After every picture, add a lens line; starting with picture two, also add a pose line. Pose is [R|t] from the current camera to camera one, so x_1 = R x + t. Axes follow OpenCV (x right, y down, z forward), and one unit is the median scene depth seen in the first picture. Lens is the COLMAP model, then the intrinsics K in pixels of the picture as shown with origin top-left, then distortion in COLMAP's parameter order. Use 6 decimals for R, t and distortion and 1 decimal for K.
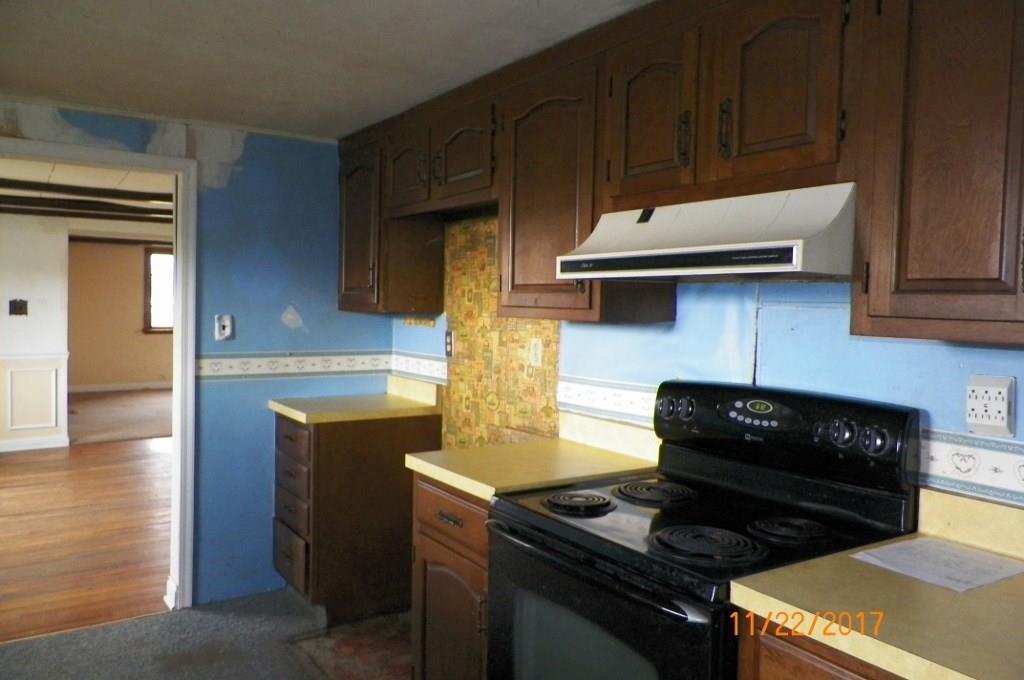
lens RADIAL K [[774.6, 0, 510.1], [0, 774.6, 341.8], [0, 0, 1]] dist [0.024692, -0.010080]
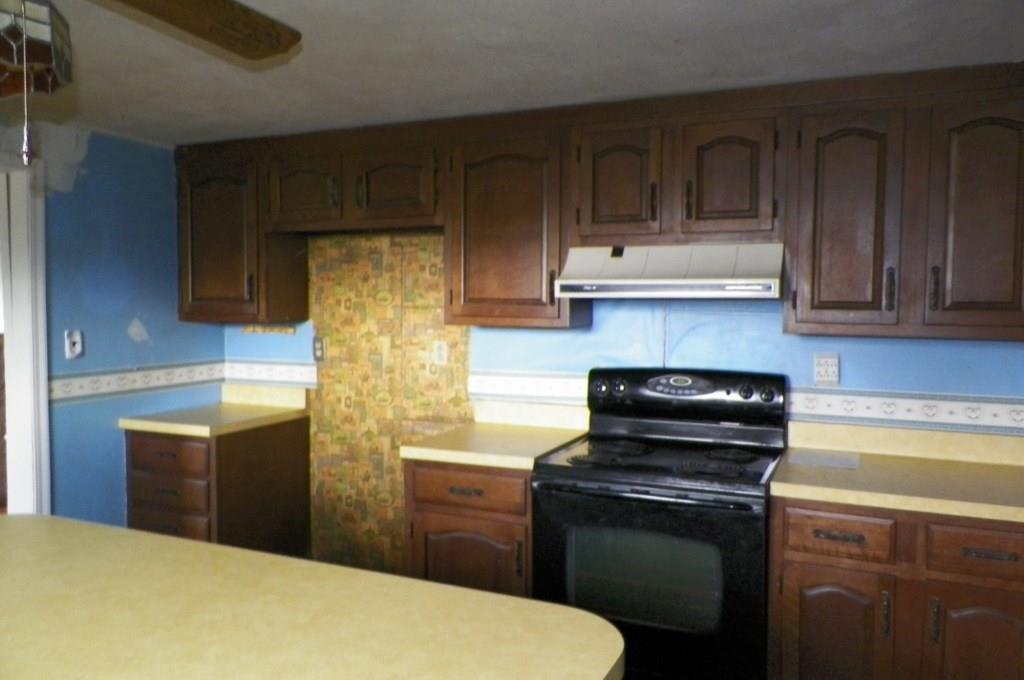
lens RADIAL K [[774.6, 0, 516.0], [0, 774.6, 333.4], [0, 0, 1]] dist [0.024692, -0.010080]
pose [[0.844034, -0.040920, 0.534727, -0.451523], [0.039126, 0.999126, 0.014701, -0.026148], [-0.534861, 0.008514, 0.844897, -0.055834]]
